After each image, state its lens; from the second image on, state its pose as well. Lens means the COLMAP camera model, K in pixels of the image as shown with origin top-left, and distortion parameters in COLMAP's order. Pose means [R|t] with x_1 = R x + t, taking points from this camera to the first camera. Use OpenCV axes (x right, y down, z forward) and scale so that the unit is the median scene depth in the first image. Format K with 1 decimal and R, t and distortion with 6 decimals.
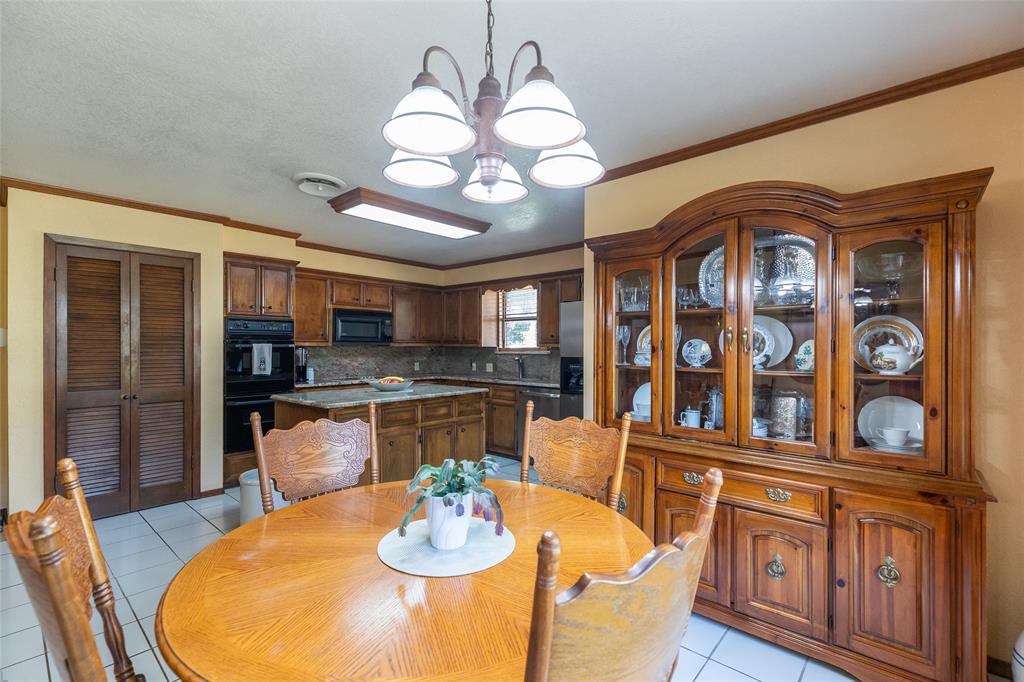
lens RADIAL K [[466.0, 0, 512.0], [0, 466.0, 343.1], [0, 0, 1]] dist [0.004884, 0.000714]
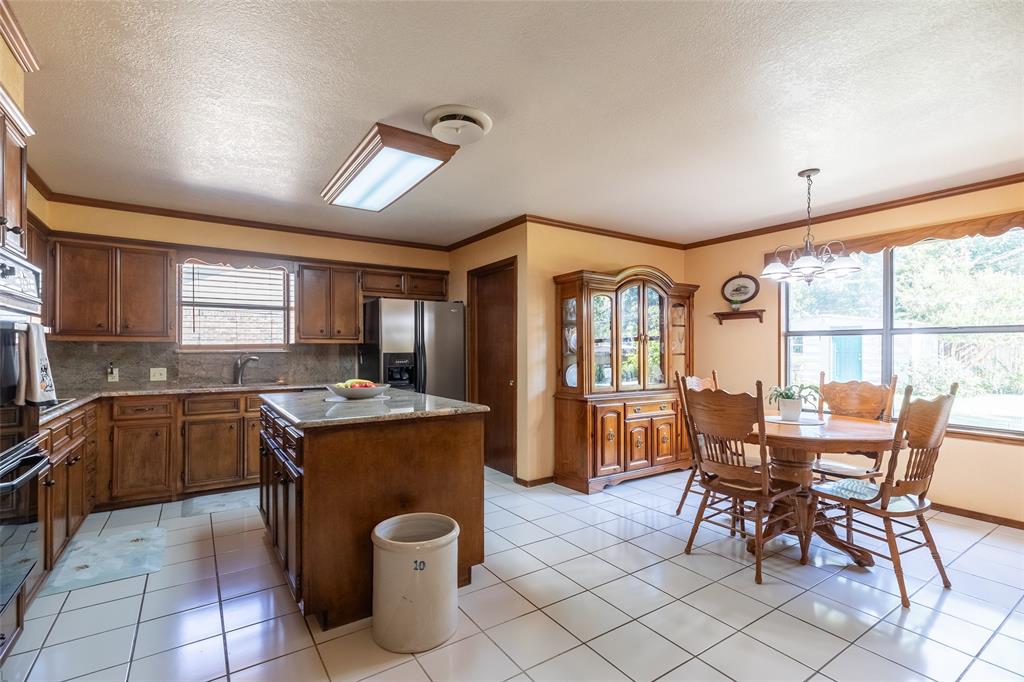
lens RADIAL K [[466.0, 0, 514.3], [0, 466.0, 341.1], [0, 0, 1]] dist [0.004884, 0.000714]
pose [[0.252613, 0.000942, 0.967567, -0.551719], [-0.000935, 0.999999, -0.000729, 0.006805], [-0.967567, -0.000721, 0.252613, 0.362221]]
